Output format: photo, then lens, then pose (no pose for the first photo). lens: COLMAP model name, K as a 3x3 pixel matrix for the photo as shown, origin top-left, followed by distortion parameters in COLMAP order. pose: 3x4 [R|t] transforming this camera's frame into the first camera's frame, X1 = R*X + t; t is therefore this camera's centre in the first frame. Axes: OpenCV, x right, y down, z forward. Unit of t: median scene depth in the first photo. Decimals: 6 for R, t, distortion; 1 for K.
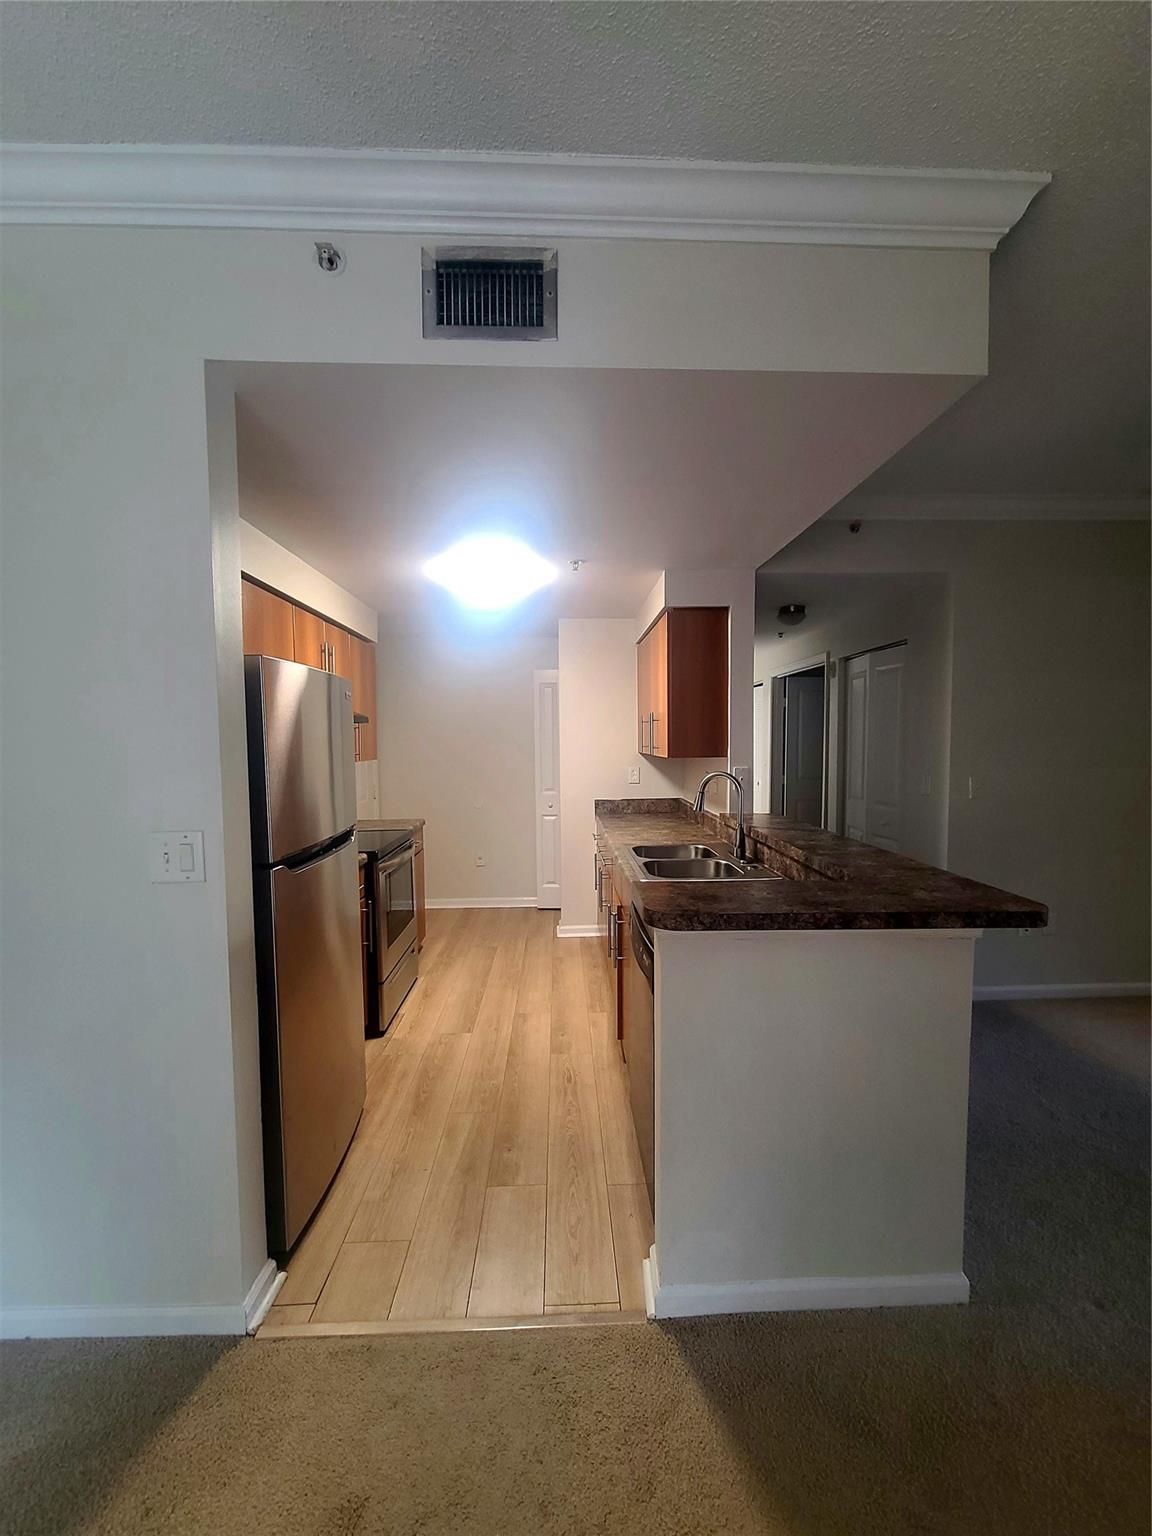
lens RADIAL K [[625.8, 0, 585.1], [0, 625.8, 777.0], [0, 0, 1]] dist [-0.002834, -0.000578]
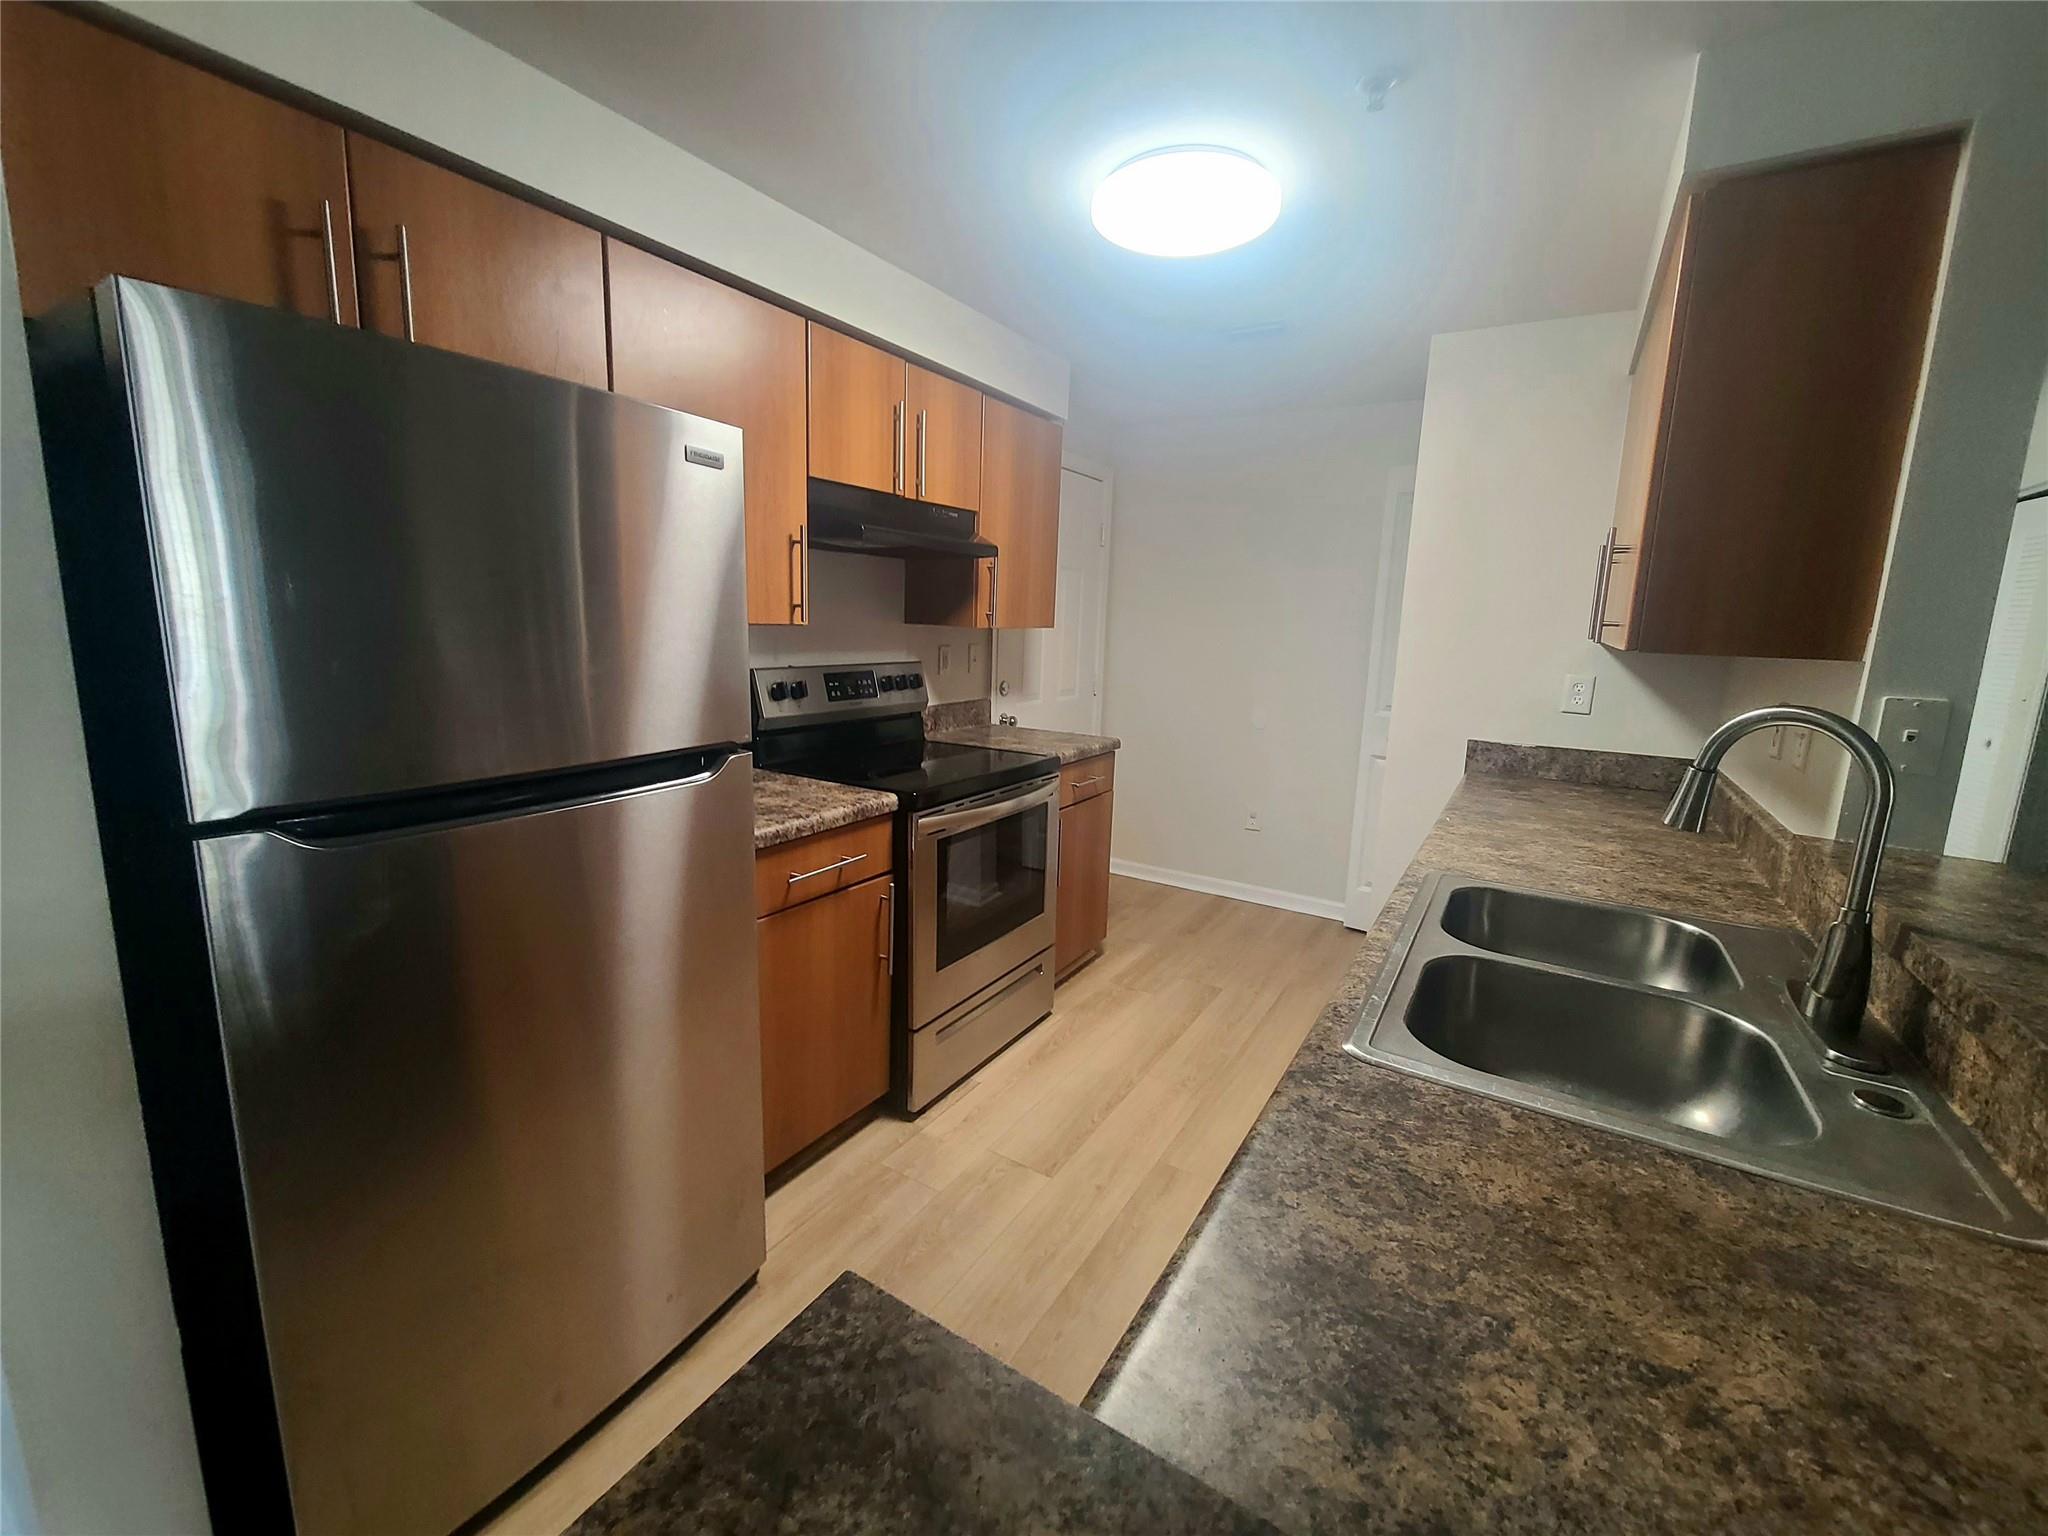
lens RADIAL K [[834.3, 0, 1034.3], [0, 834.3, 758.3], [0, 0, 1]] dist [-0.002834, -0.000578]
pose [[0.829626, 0.131380, -0.542641, 0.120080], [-0.073434, 0.989153, 0.127215, -0.006925], [0.553469, -0.065693, 0.830275, 0.439001]]
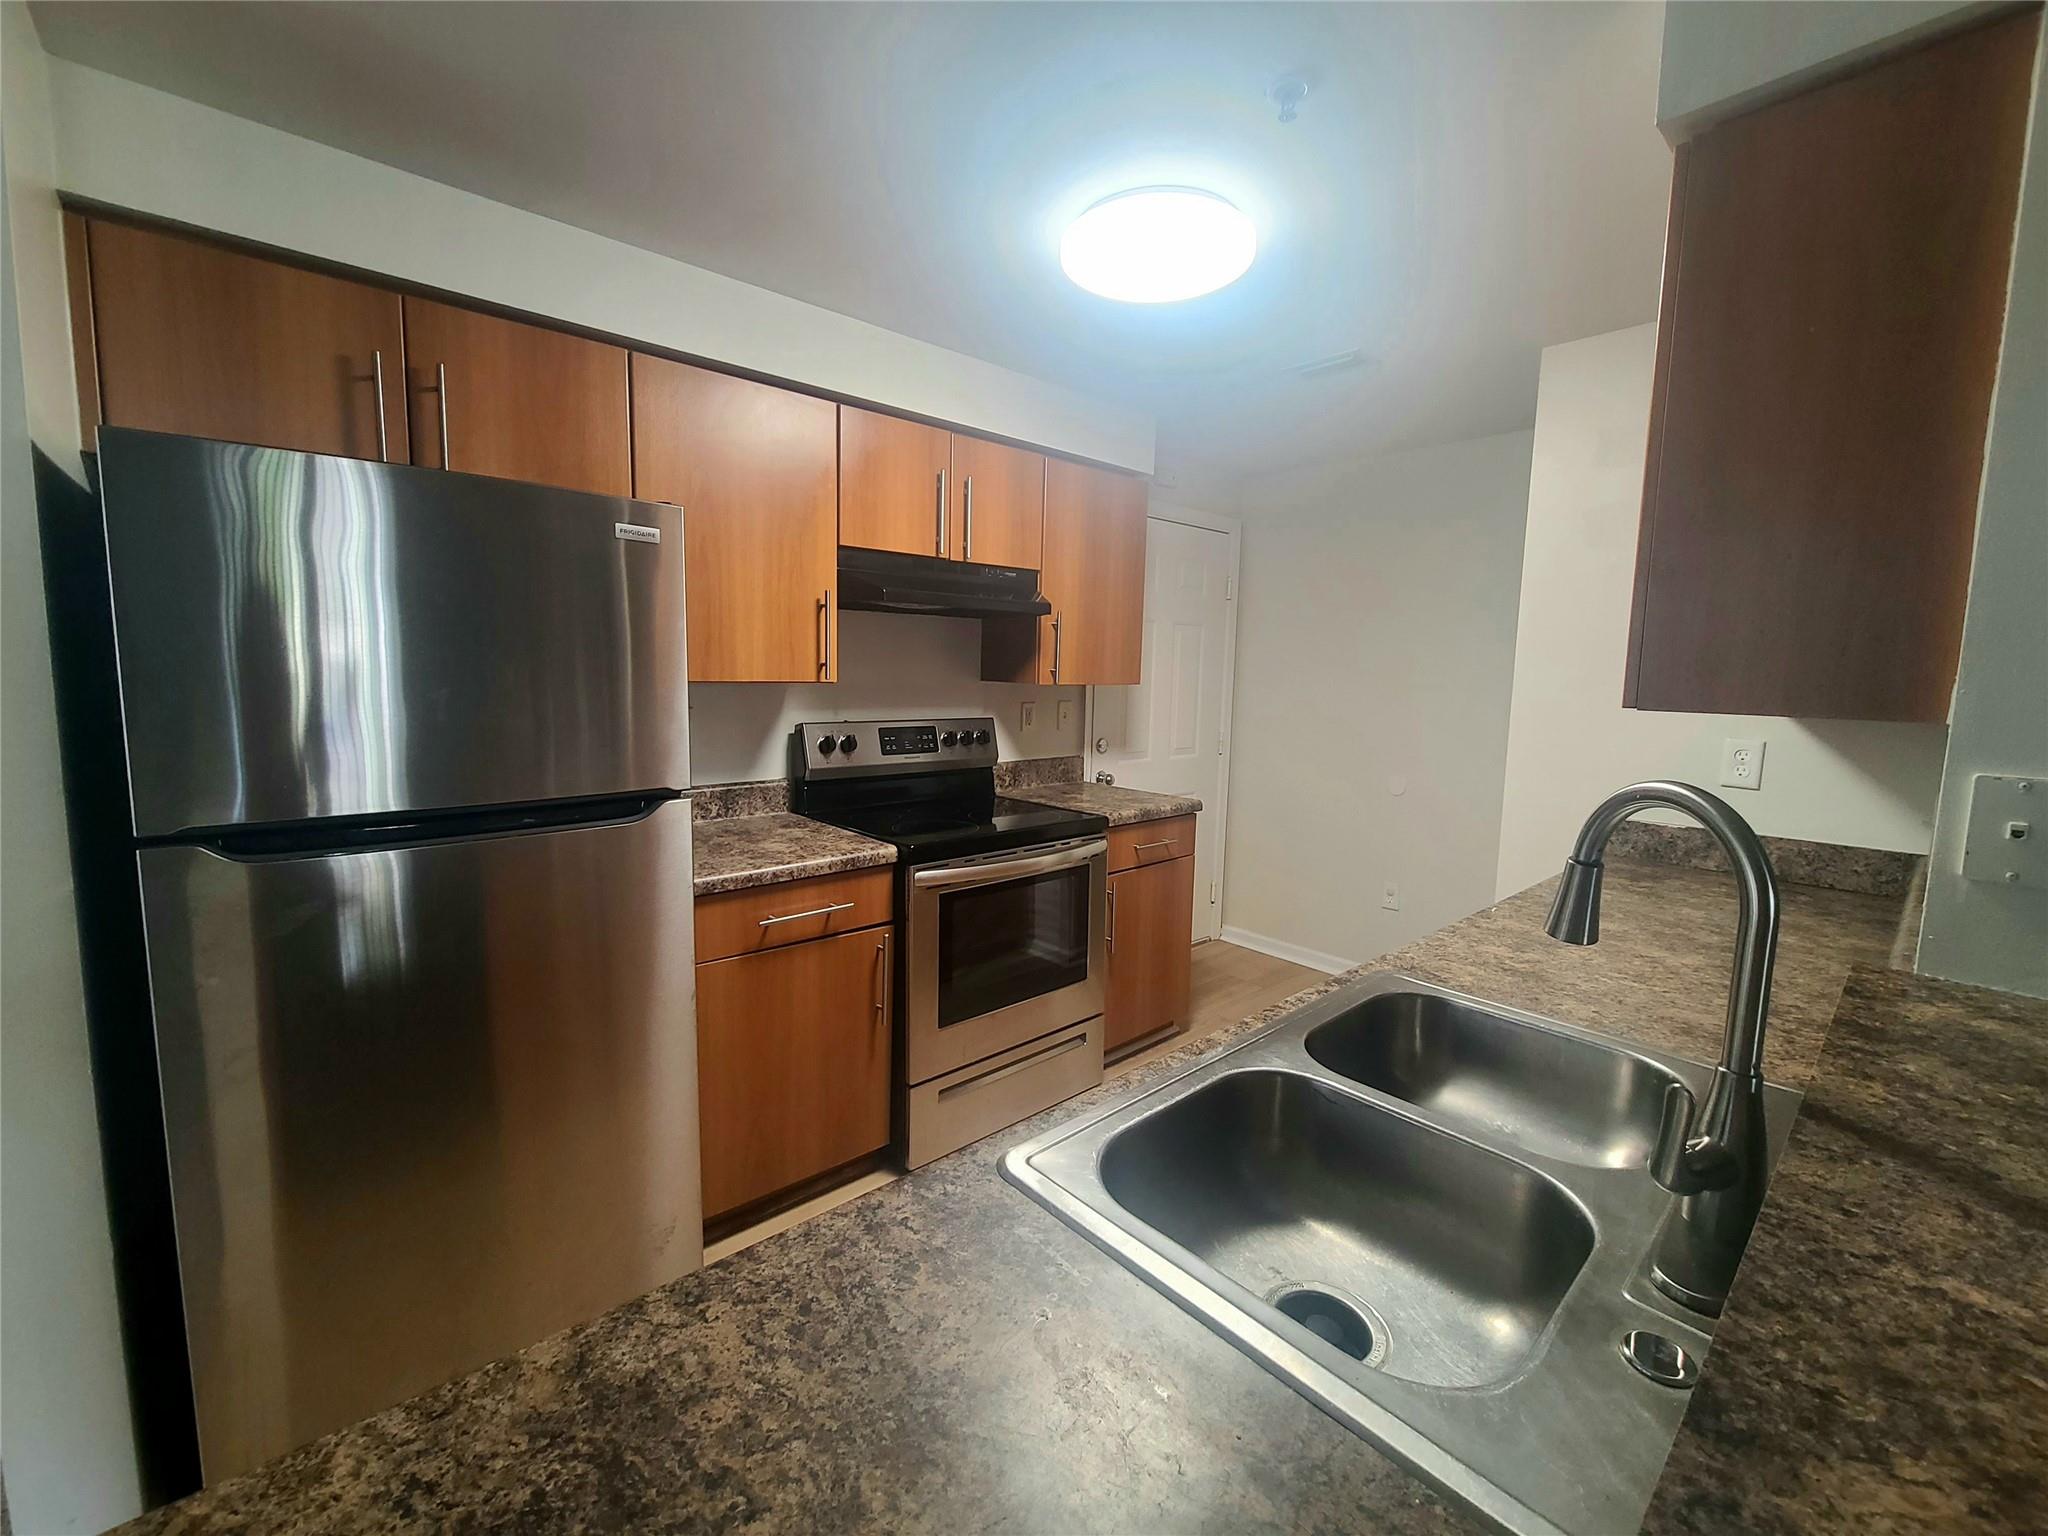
lens RADIAL K [[834.3, 0, 1034.3], [0, 834.3, 758.3], [0, 0, 1]] dist [-0.002834, -0.000578]
pose [[0.638504, 0.108925, -0.761871, 0.250983], [-0.074027, 0.994036, 0.080077, -0.019537], [0.766050, 0.005270, 0.642760, 0.576660]]
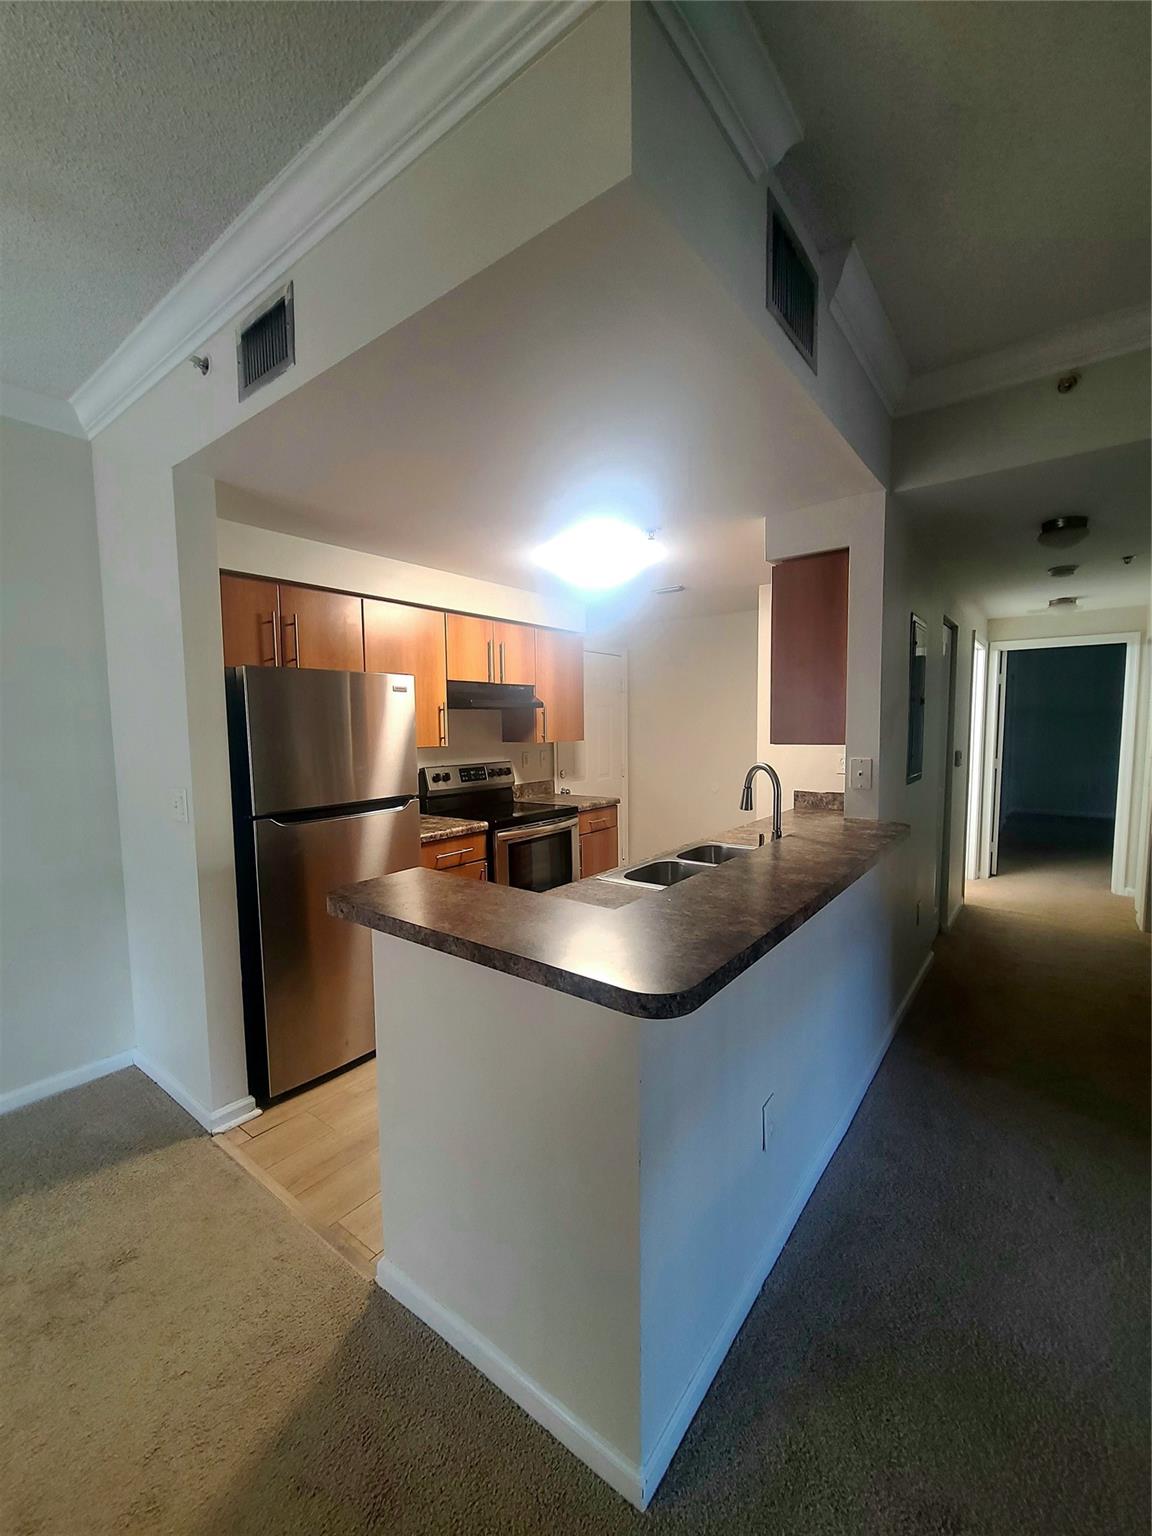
lens RADIAL K [[625.8, 0, 585.1], [0, 625.8, 777.0], [0, 0, 1]] dist [-0.002834, -0.000578]
pose [[0.773254, 0.052176, -0.631947, 0.476439], [-0.031408, 0.998537, 0.044013, -0.016296], [0.633319, -0.014185, 0.773761, 0.202967]]
